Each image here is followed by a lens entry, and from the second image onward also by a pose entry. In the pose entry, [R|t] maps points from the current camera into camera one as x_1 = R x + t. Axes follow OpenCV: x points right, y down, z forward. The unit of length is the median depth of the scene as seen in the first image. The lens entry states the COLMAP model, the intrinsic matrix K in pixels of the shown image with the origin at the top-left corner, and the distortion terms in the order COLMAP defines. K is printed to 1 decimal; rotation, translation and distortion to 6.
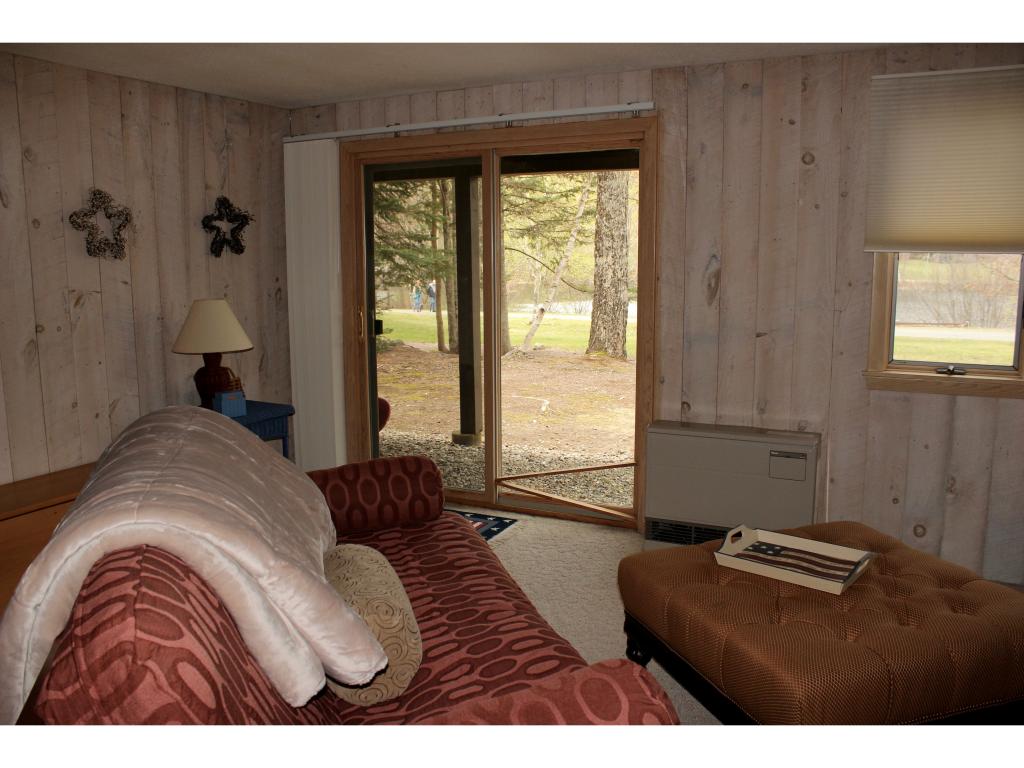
lens RADIAL K [[858.5, 0, 503.1], [0, 858.5, 387.2], [0, 0, 1]] dist [-0.153169, 0.145494]
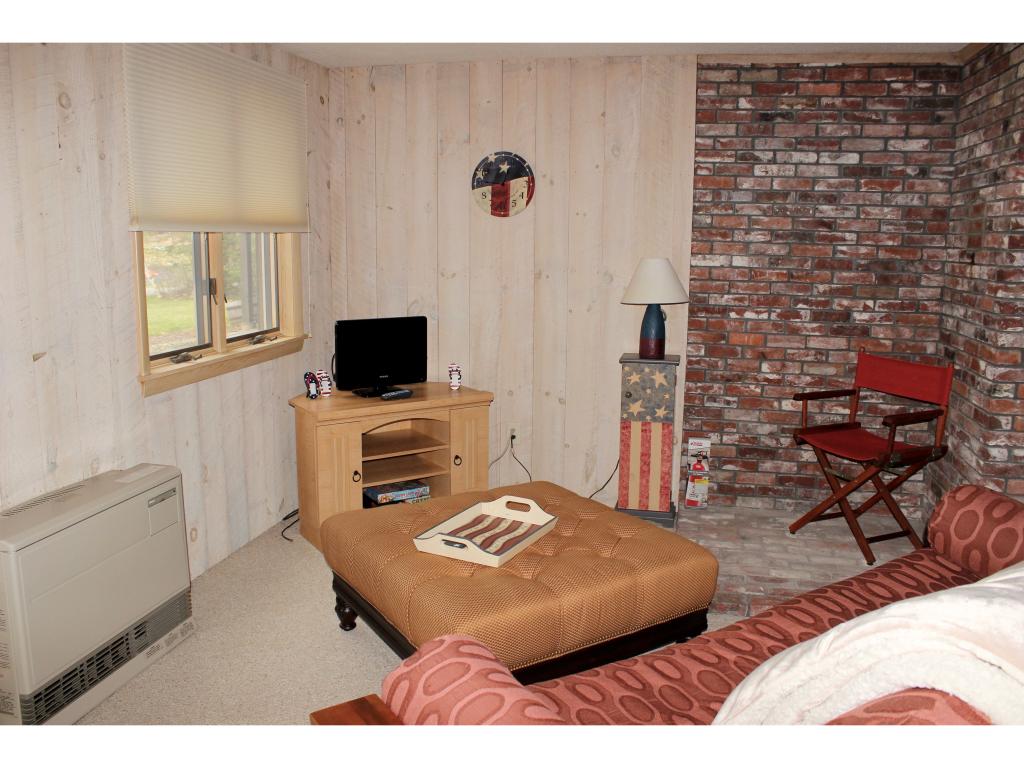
lens RADIAL K [[858.5, 0, 503.1], [0, 858.5, 387.2], [0, 0, 1]] dist [-0.153169, 0.145494]
pose [[-0.231854, -0.170917, 0.957617, -0.408463], [0.148025, 0.966779, 0.208391, -0.118356], [-0.961422, 0.190067, -0.198852, 0.765158]]
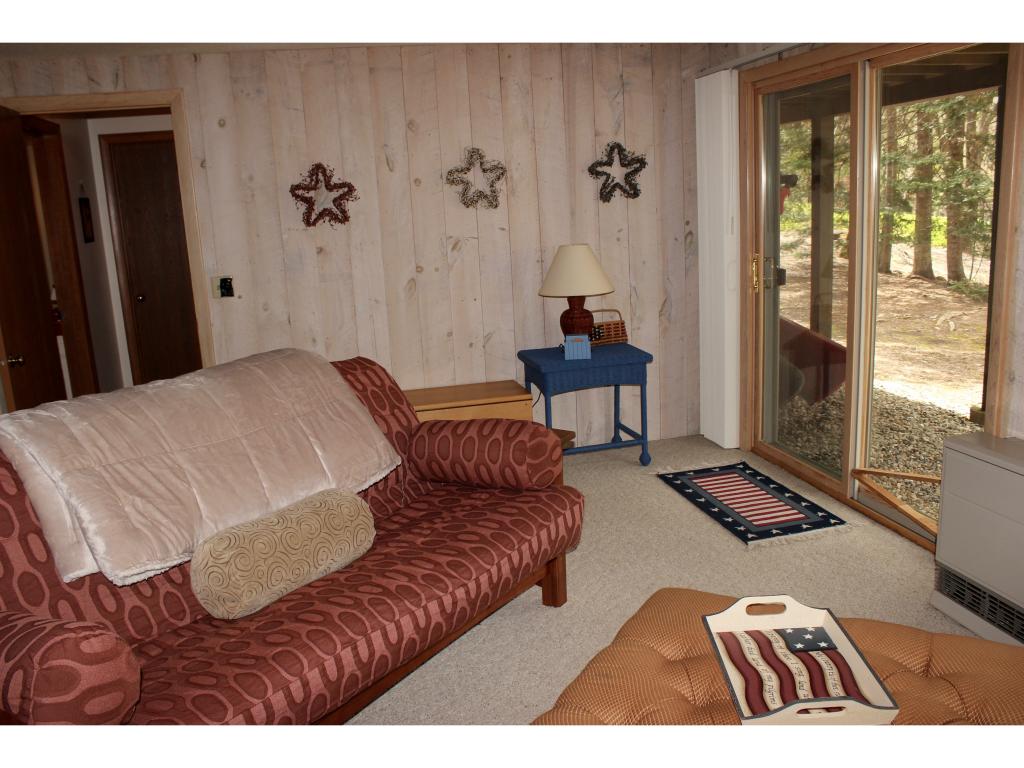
lens RADIAL K [[858.5, 0, 503.1], [0, 858.5, 387.2], [0, 0, 1]] dist [-0.153169, 0.145494]
pose [[0.641238, 0.137024, -0.755008, 0.447970], [-0.069247, 0.990246, 0.120904, -0.054747], [0.764211, -0.025246, 0.644472, 0.263133]]
